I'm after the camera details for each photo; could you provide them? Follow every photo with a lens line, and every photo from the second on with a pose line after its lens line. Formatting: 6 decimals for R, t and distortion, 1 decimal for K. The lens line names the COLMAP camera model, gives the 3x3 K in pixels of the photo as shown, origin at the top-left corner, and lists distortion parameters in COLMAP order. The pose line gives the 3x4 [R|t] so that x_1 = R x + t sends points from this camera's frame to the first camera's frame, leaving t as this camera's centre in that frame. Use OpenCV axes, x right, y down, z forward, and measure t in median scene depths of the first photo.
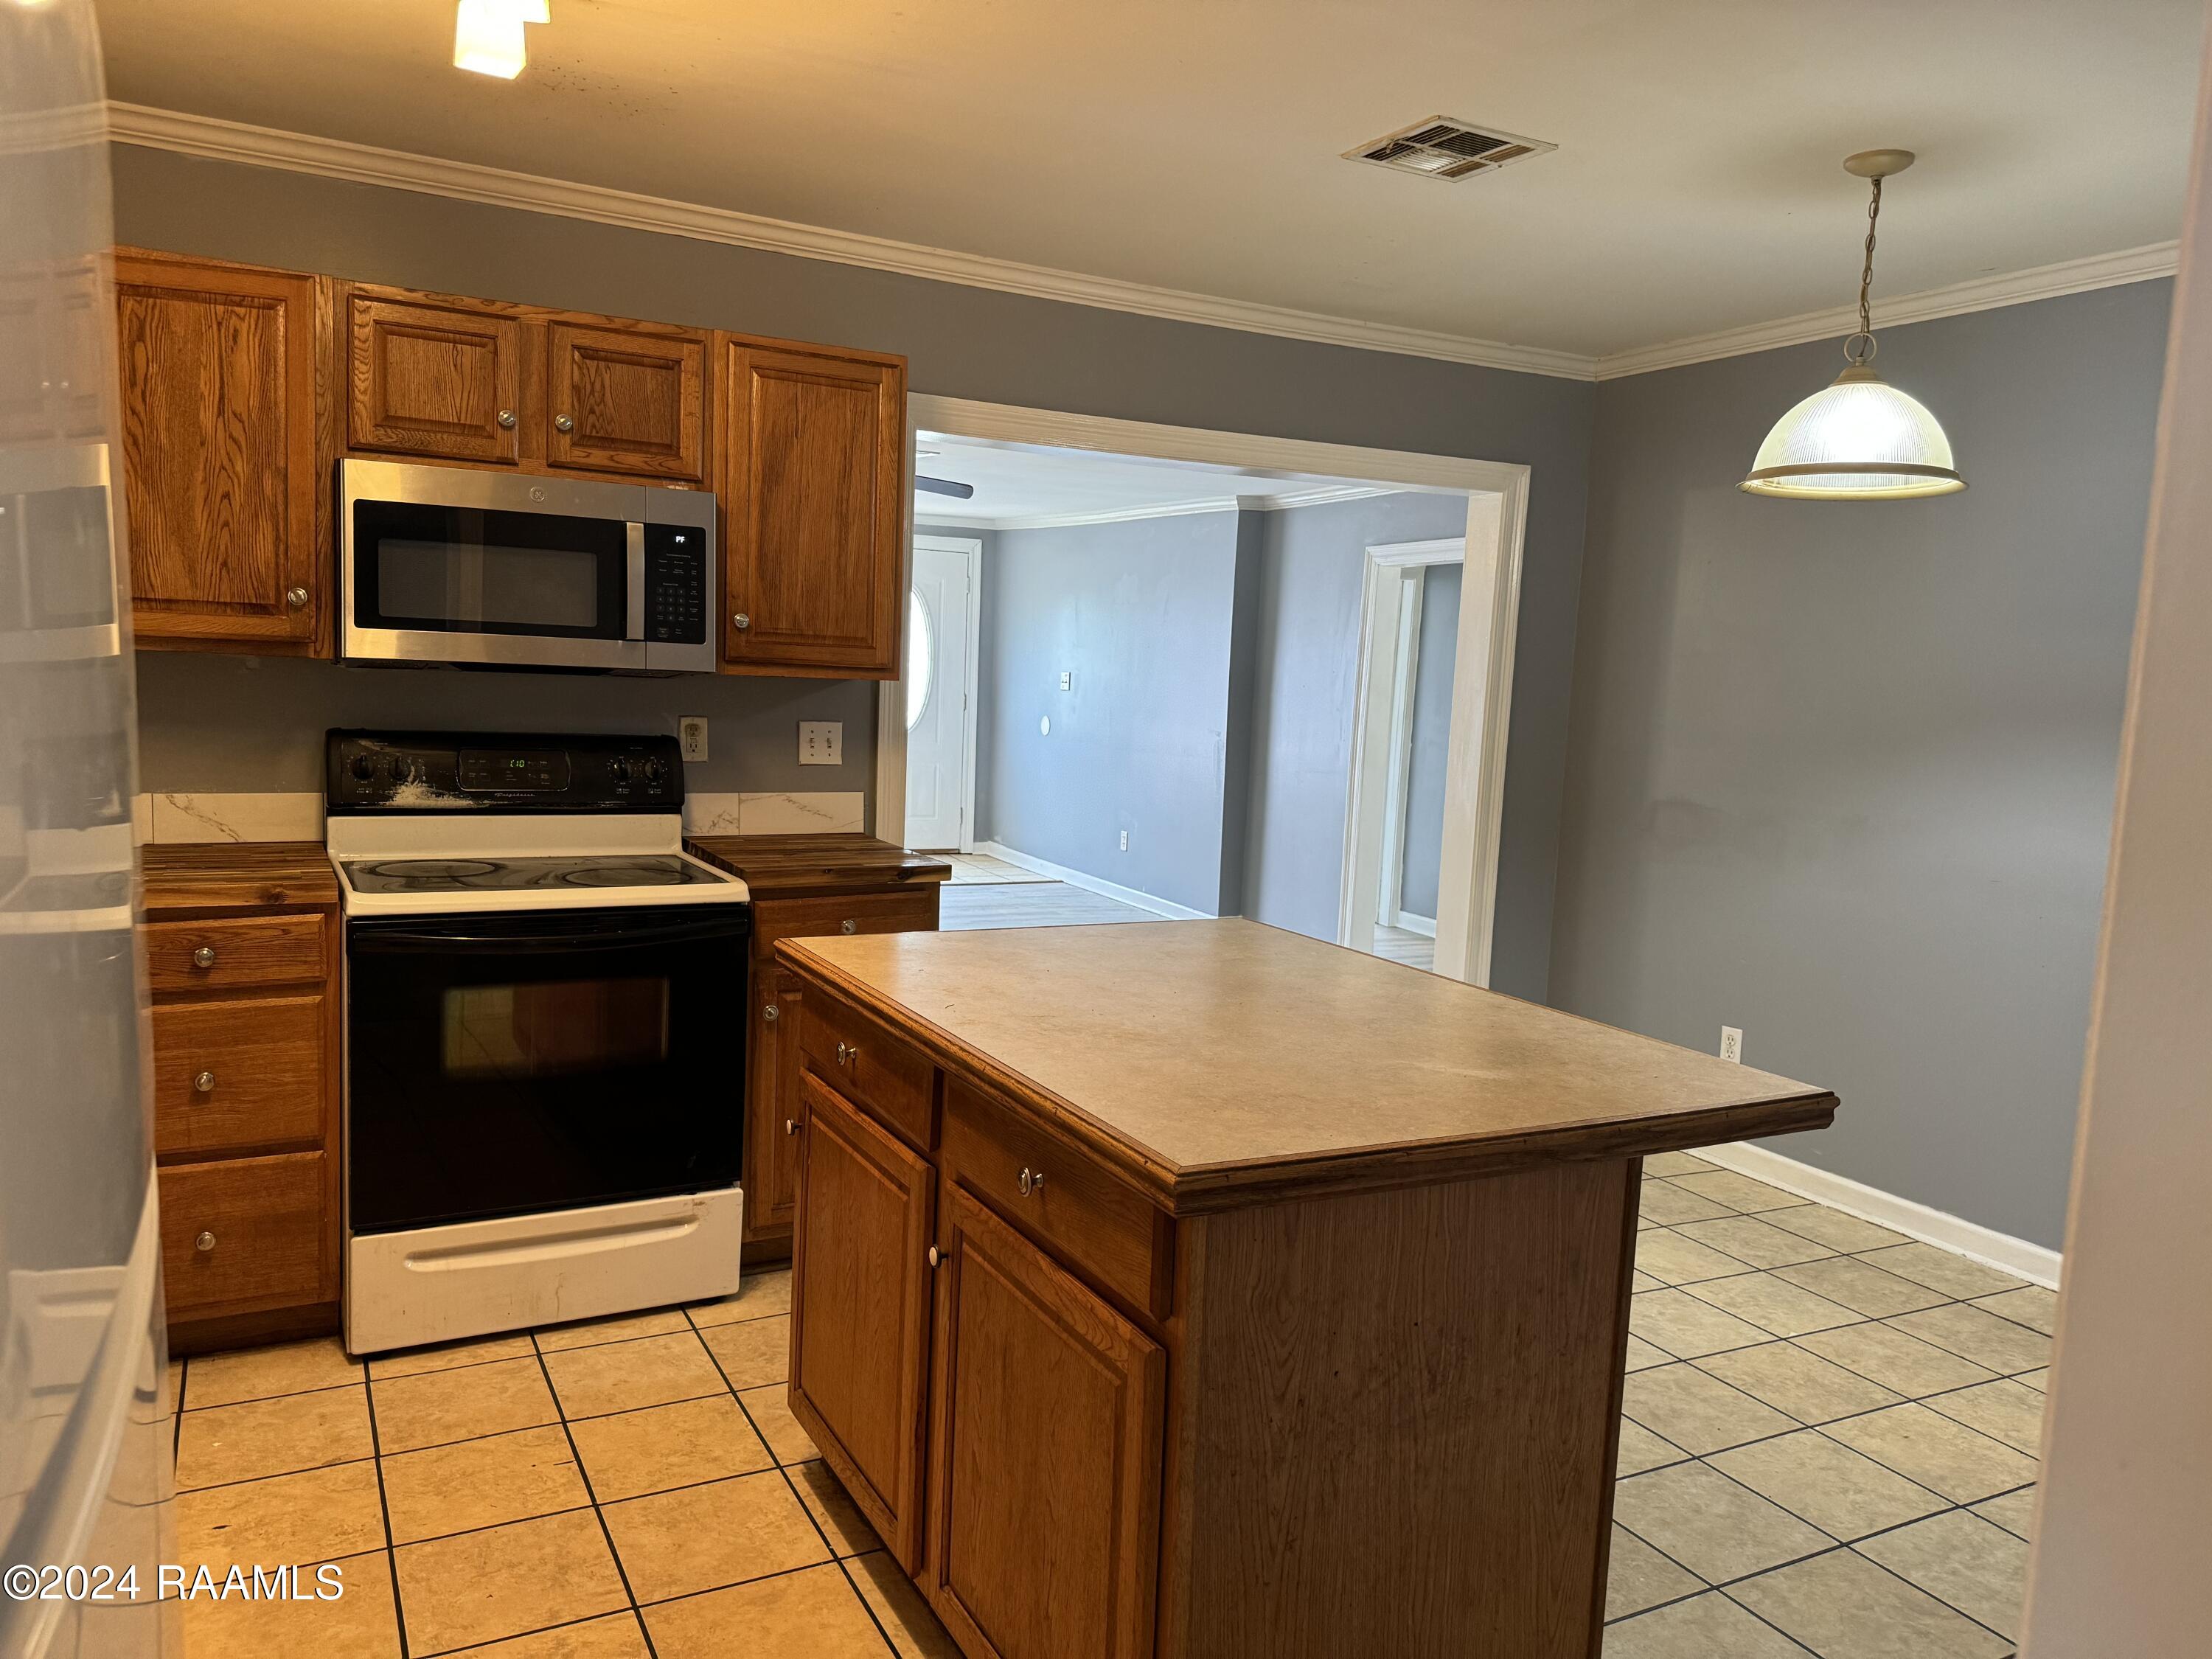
lens RADIAL K [[1560.1, 0, 1095.4], [0, 1560.1, 823.9], [0, 0, 1]] dist [0.080194, -0.099522]
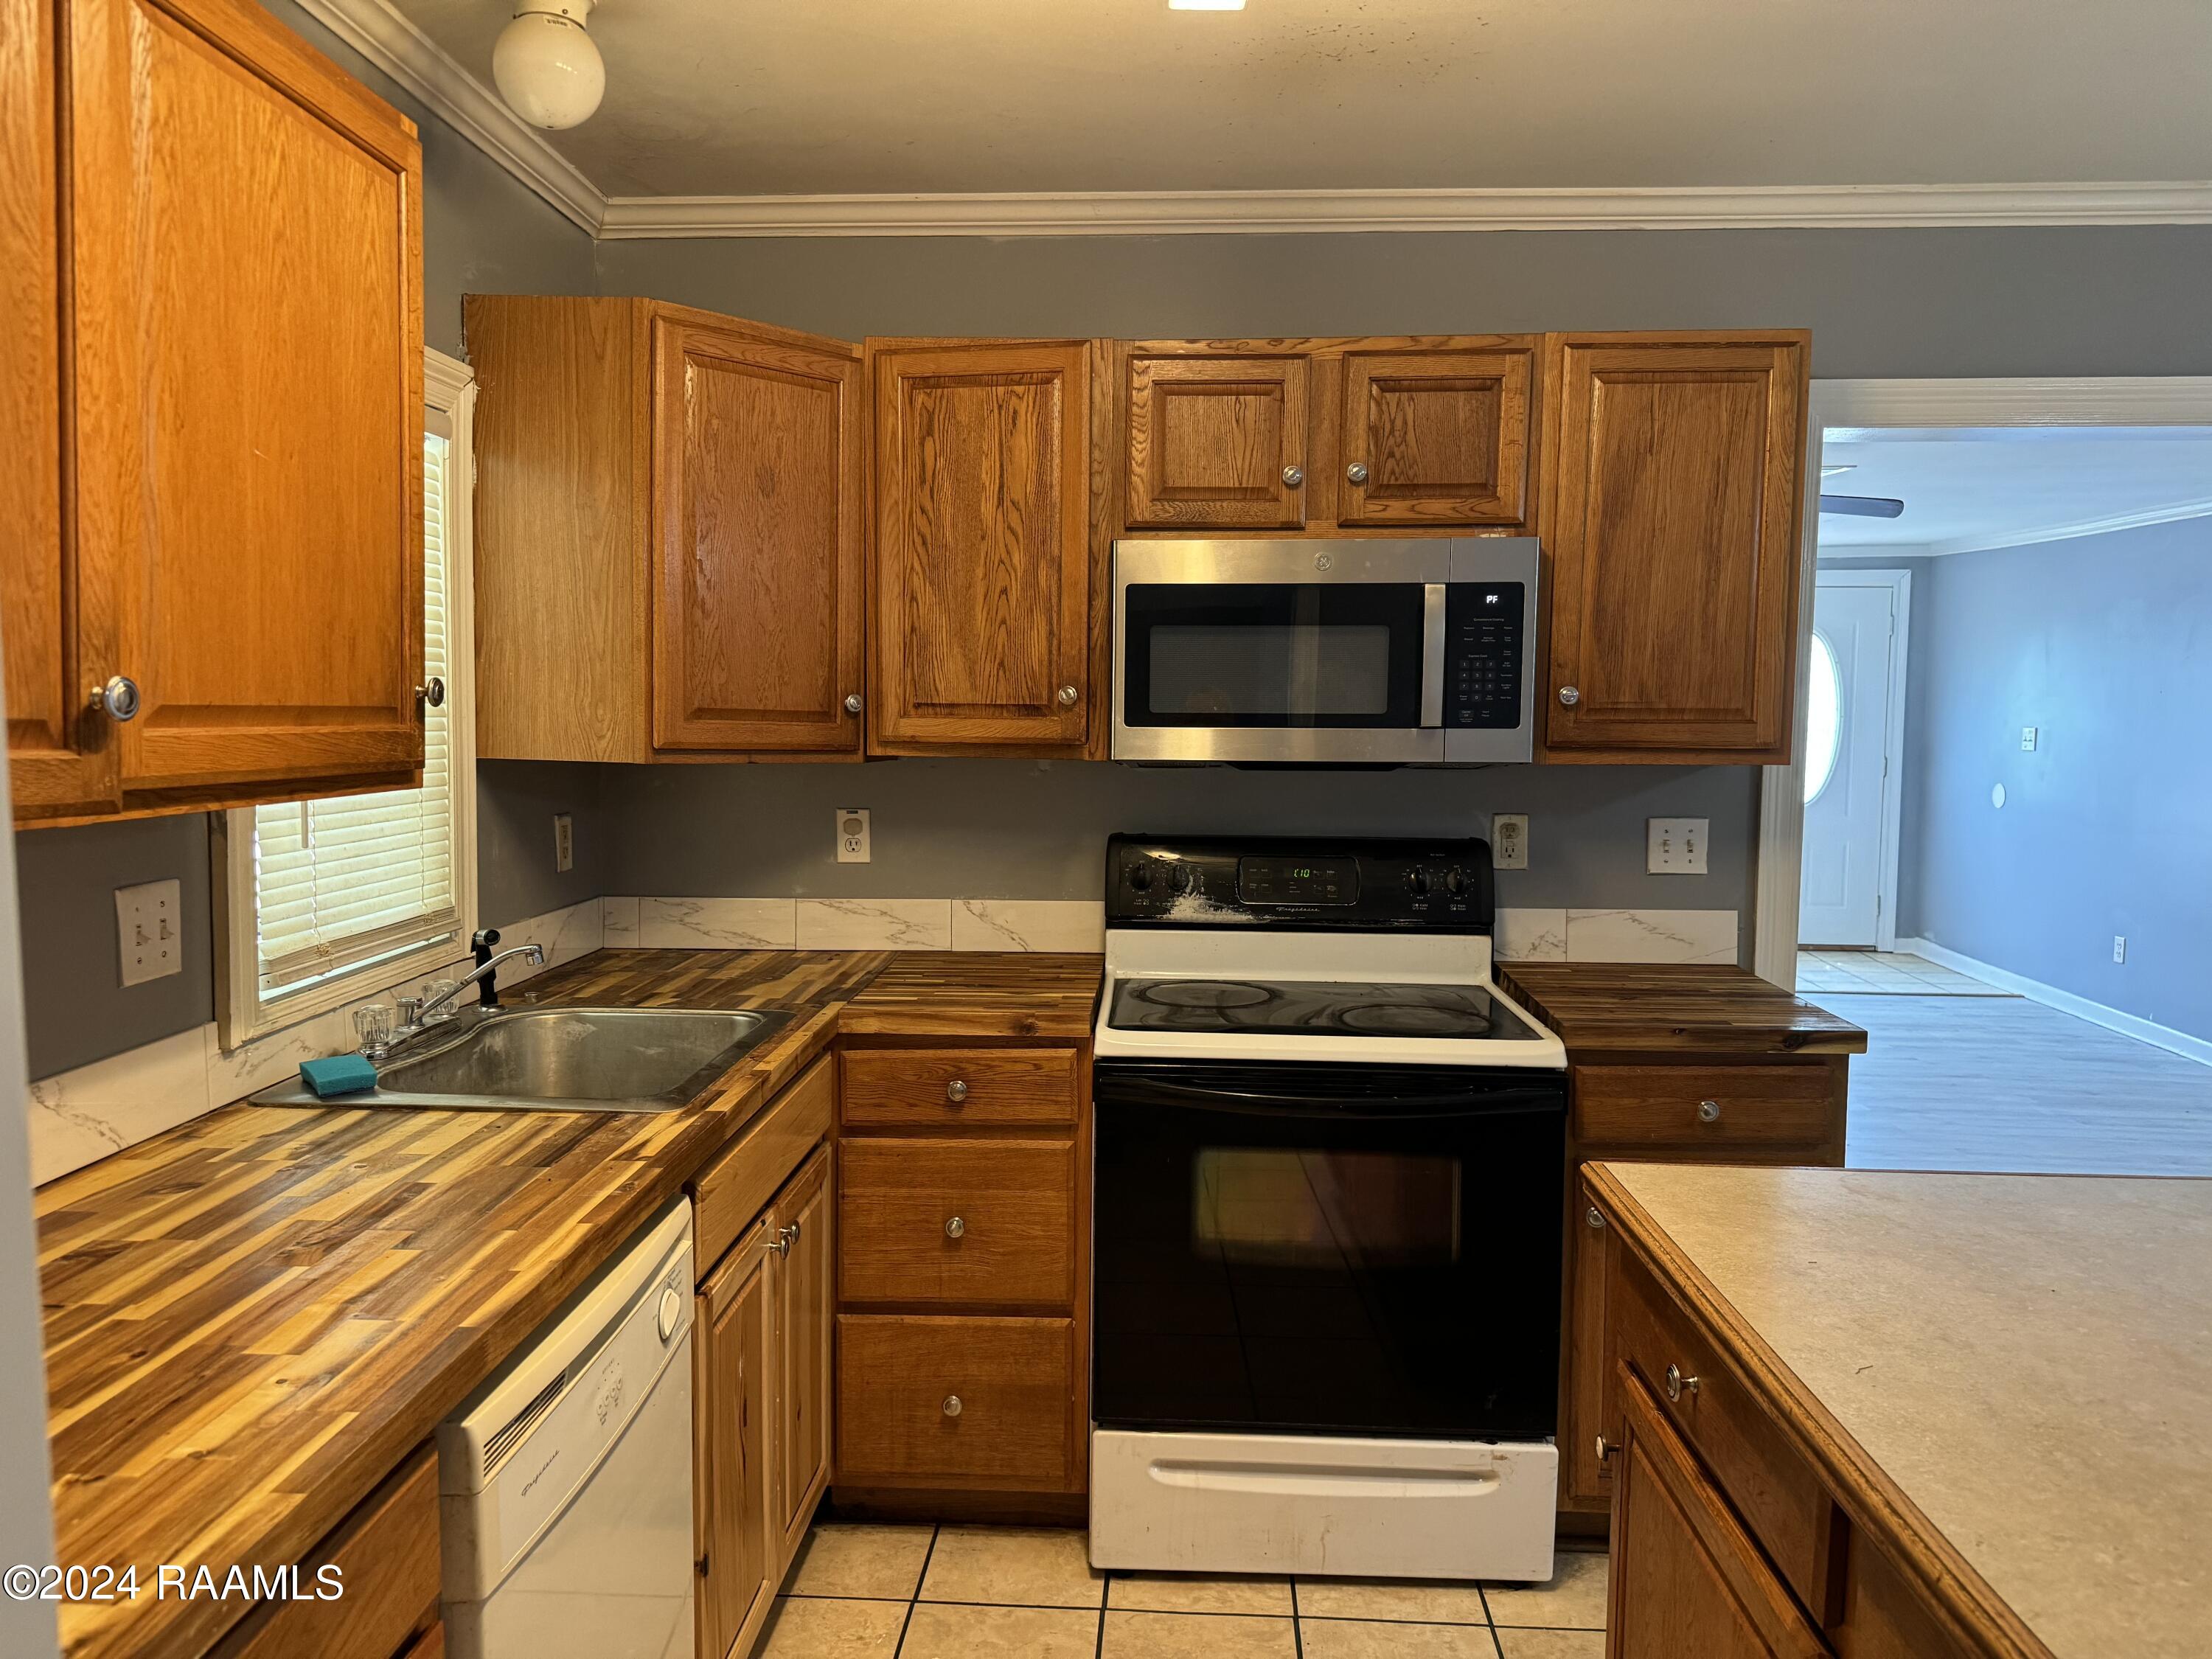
lens RADIAL K [[1560.1, 0, 1076.7], [0, 1560.1, 836.8], [0, 0, 1]] dist [0.080194, -0.099522]
pose [[0.850648, 0.007822, -0.525677, -0.023995], [-0.023907, 0.999430, -0.023815, -0.037847], [0.525191, 0.032826, 0.850351, 0.225226]]
